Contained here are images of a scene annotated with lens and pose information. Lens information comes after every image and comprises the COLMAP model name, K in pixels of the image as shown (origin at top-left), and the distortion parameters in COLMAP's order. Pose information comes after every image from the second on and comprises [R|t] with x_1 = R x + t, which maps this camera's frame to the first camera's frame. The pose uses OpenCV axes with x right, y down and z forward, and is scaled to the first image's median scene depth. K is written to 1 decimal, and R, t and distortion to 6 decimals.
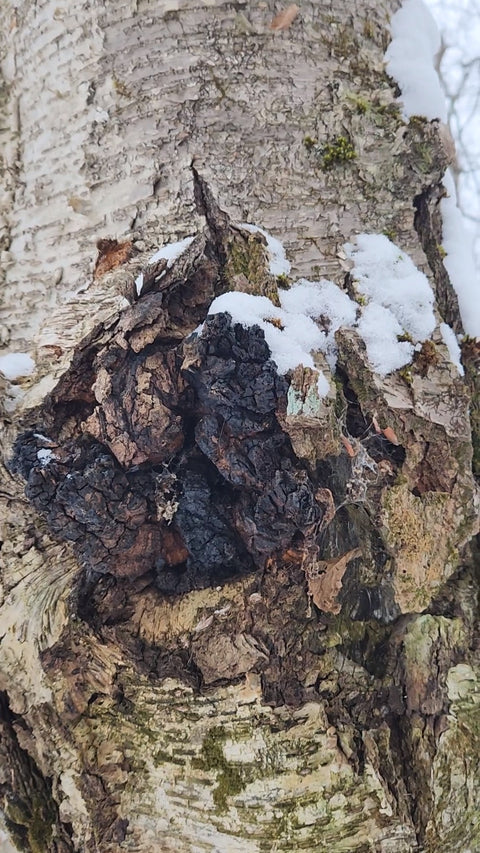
lens RADIAL K [[758.7, 0, 238.4], [0, 758.7, 421.7], [0, 0, 1]] dist [0.008098, -0.009819]
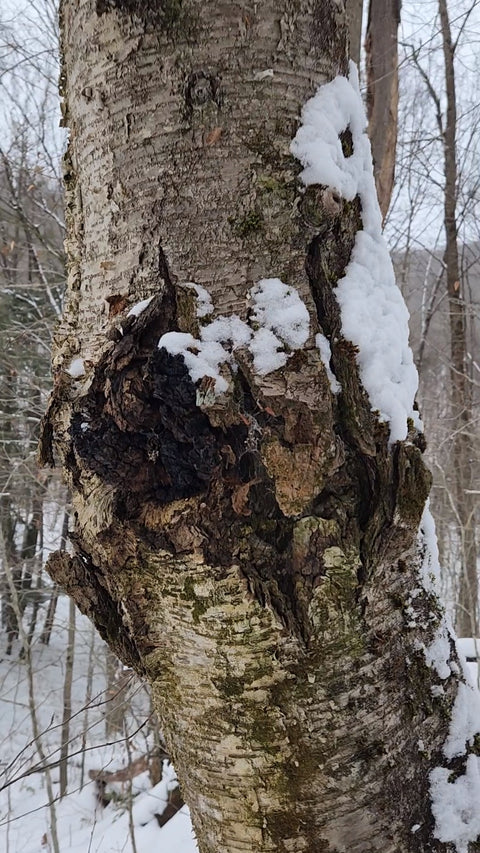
lens RADIAL K [[758.7, 0, 238.4], [0, 758.7, 421.7], [0, 0, 1]] dist [0.008098, -0.009819]
pose [[0.955959, -0.017417, -0.292982, 0.588795], [0.060387, 0.988552, 0.138268, -0.183645], [0.287219, -0.149871, 0.946068, -0.560520]]
